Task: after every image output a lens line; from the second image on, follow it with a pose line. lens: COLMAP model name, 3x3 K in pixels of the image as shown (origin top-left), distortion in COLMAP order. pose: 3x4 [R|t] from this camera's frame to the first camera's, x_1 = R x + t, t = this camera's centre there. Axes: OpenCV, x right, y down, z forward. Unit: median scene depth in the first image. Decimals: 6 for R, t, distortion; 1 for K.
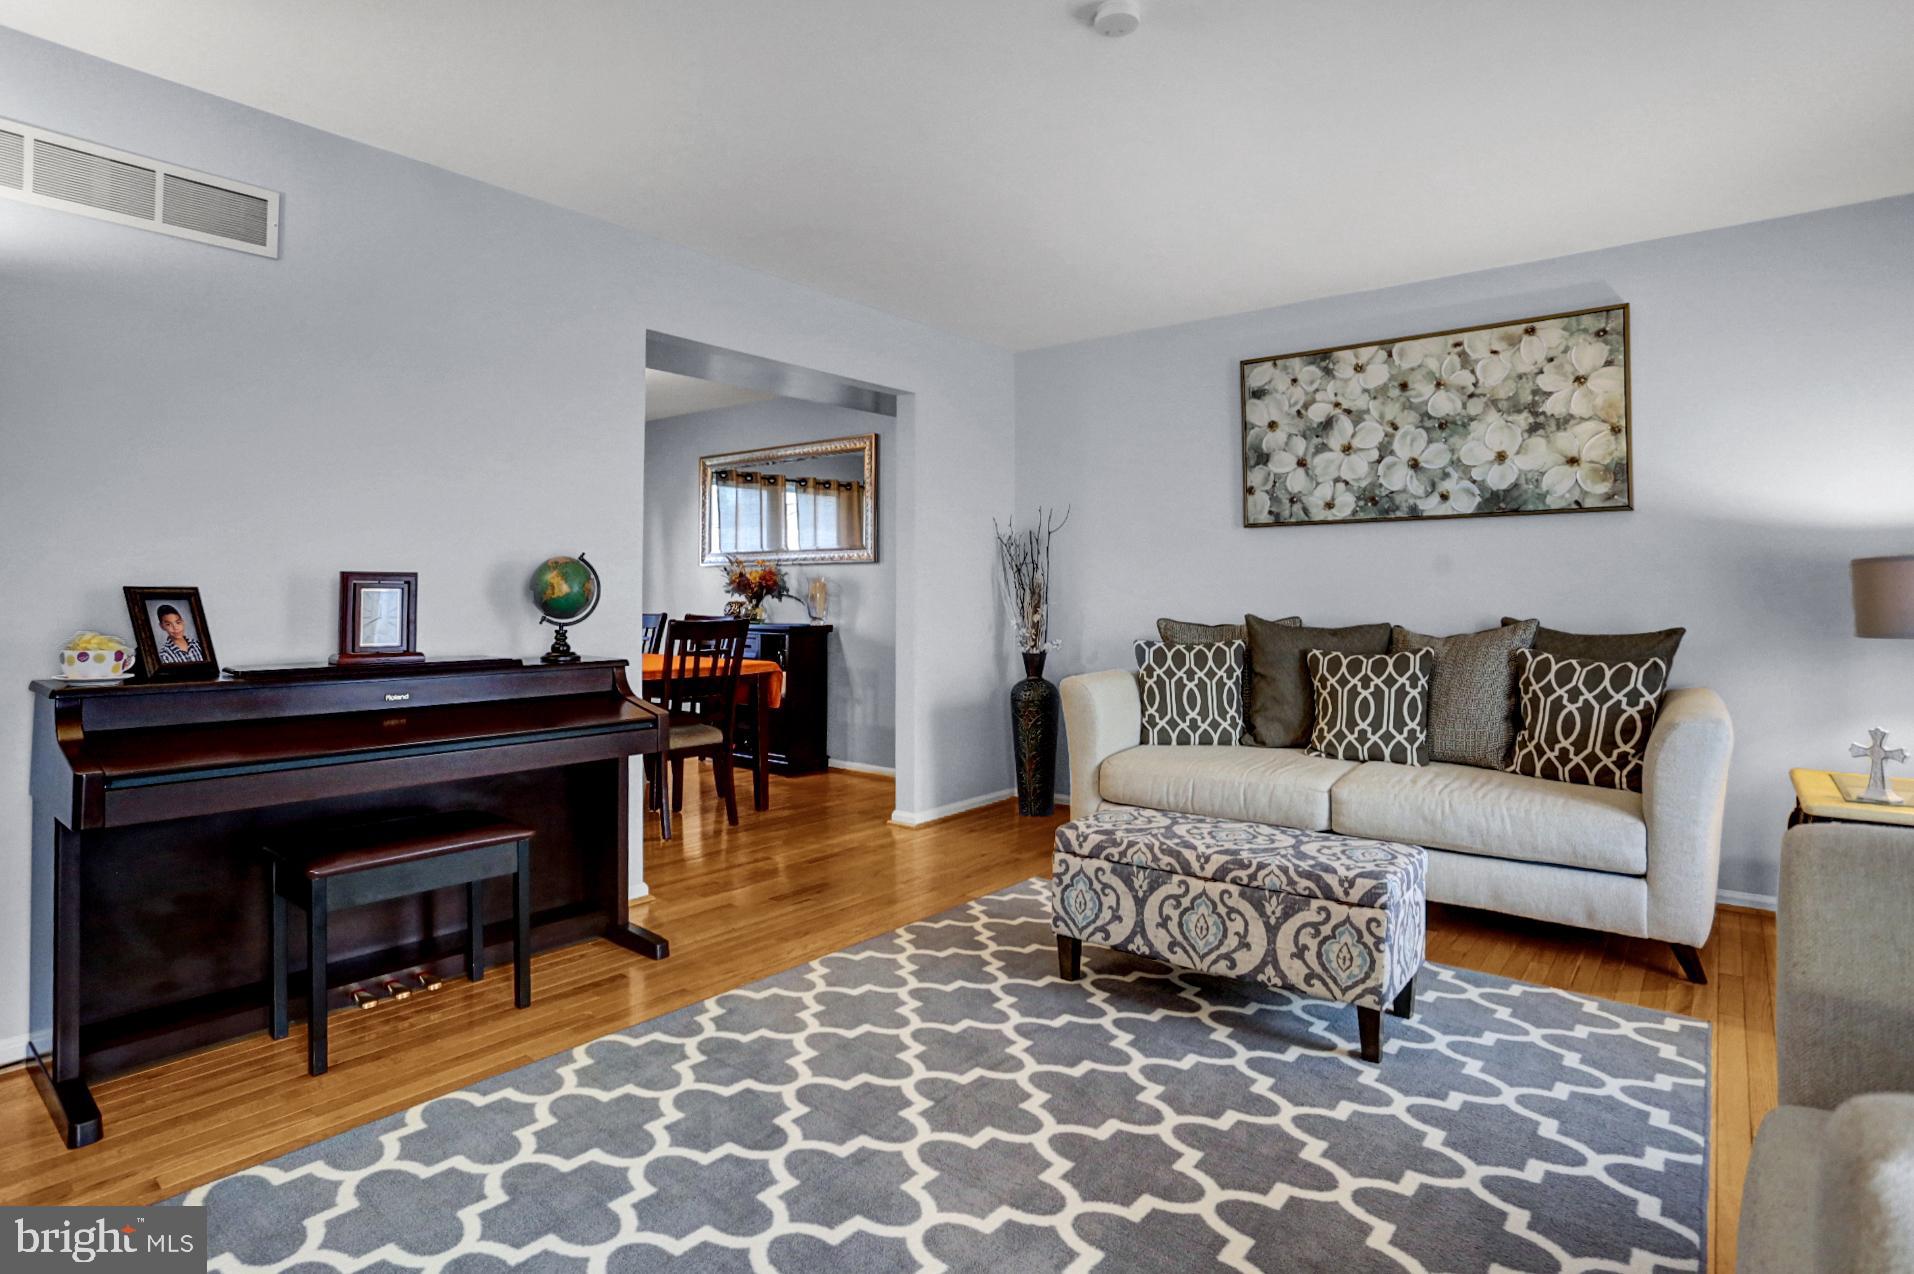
lens RADIAL K [[989.7, 0, 955.7], [0, 989.7, 596.7], [0, 0, 1]] dist [-0.054174, 0.000997]
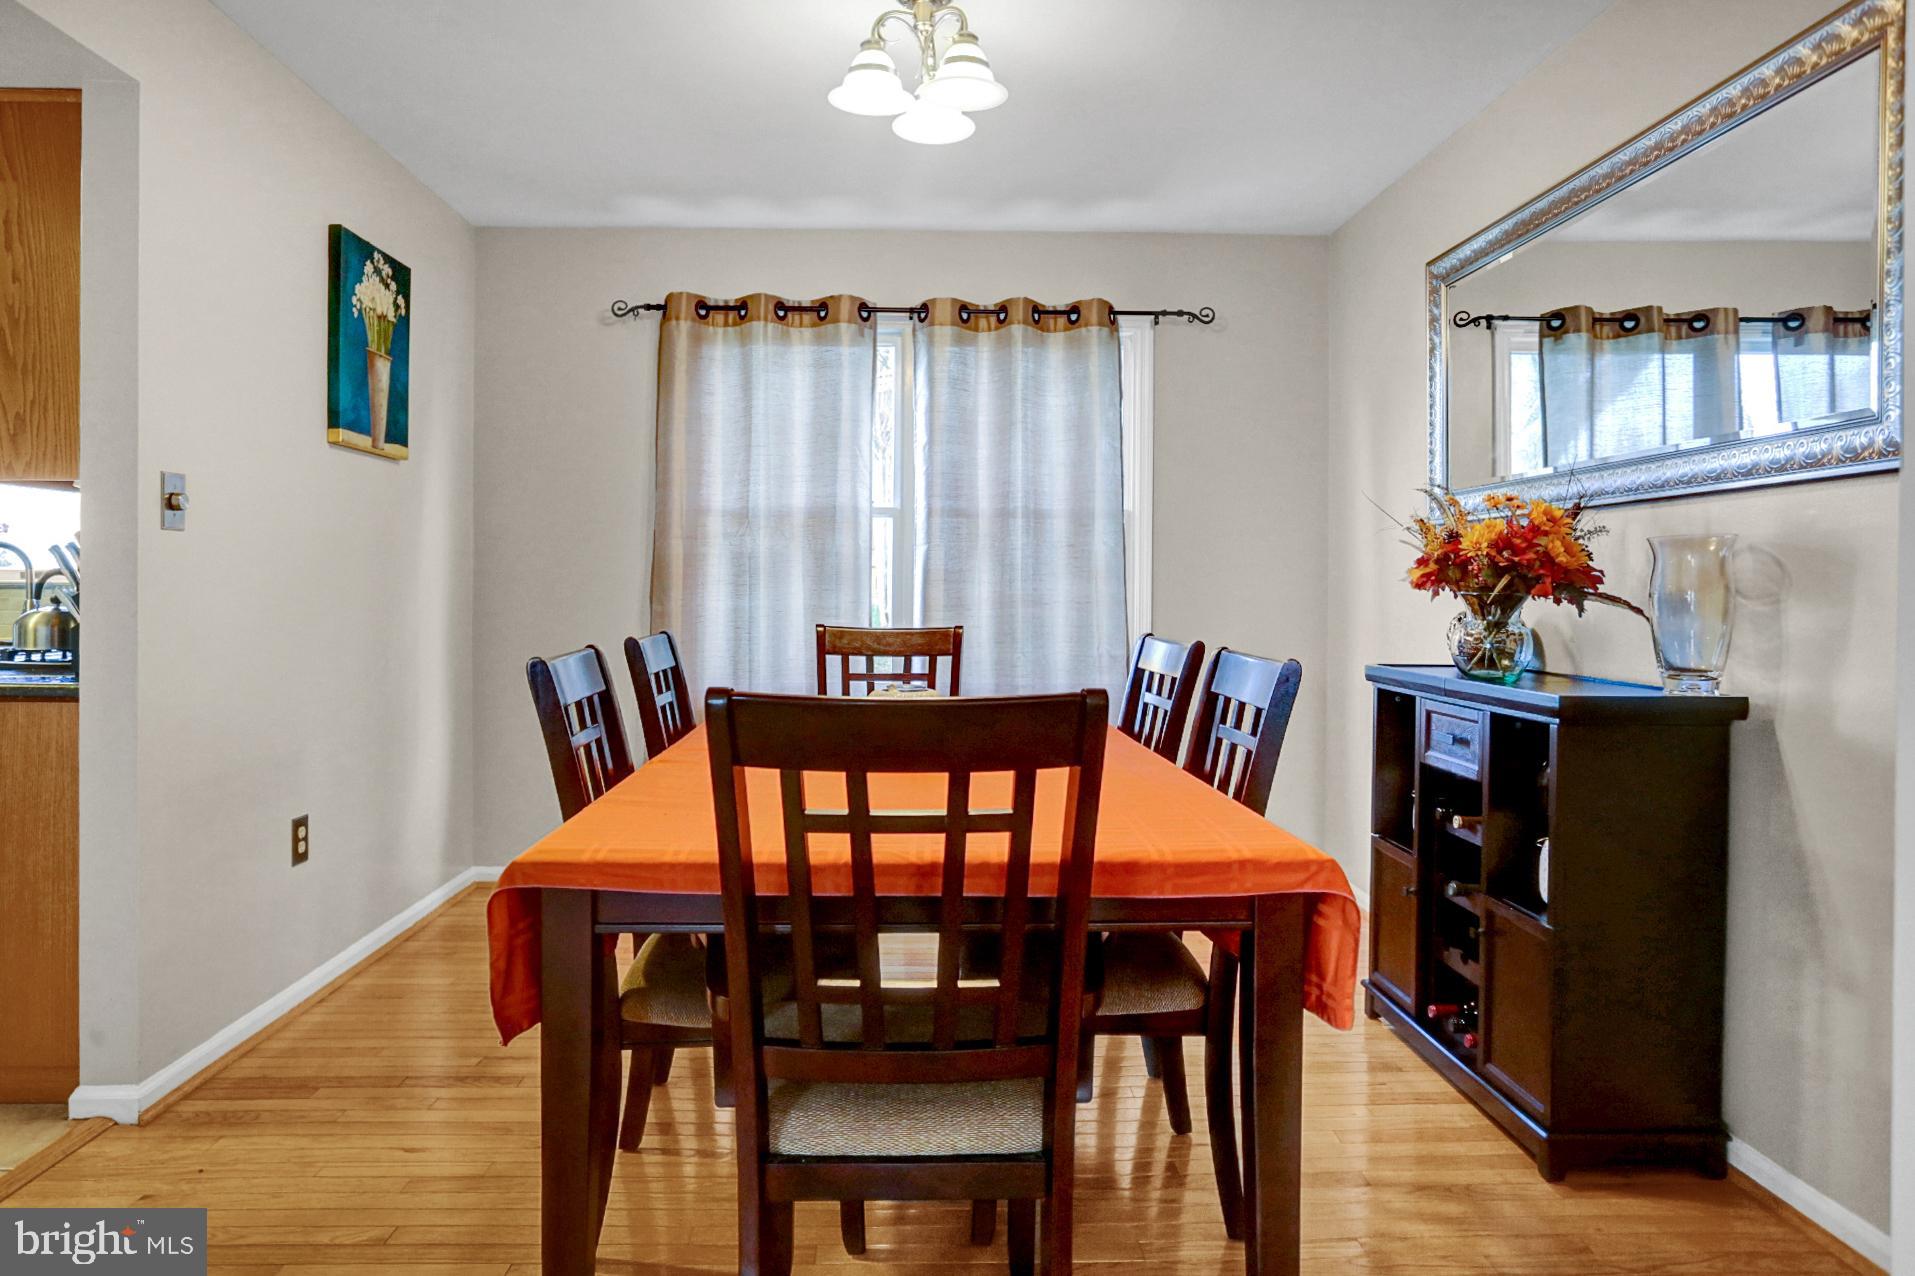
lens RADIAL K [[1188.1, 0, 949.4], [0, 1188.1, 606.1], [0, 0, 1]] dist [-0.000416, -0.001572]
pose [[0.653306, 0.009596, -0.757033, -0.012306], [-0.004338, 0.999951, 0.008932, -0.000656], [0.757081, -0.002552, 0.653316, 0.586640]]
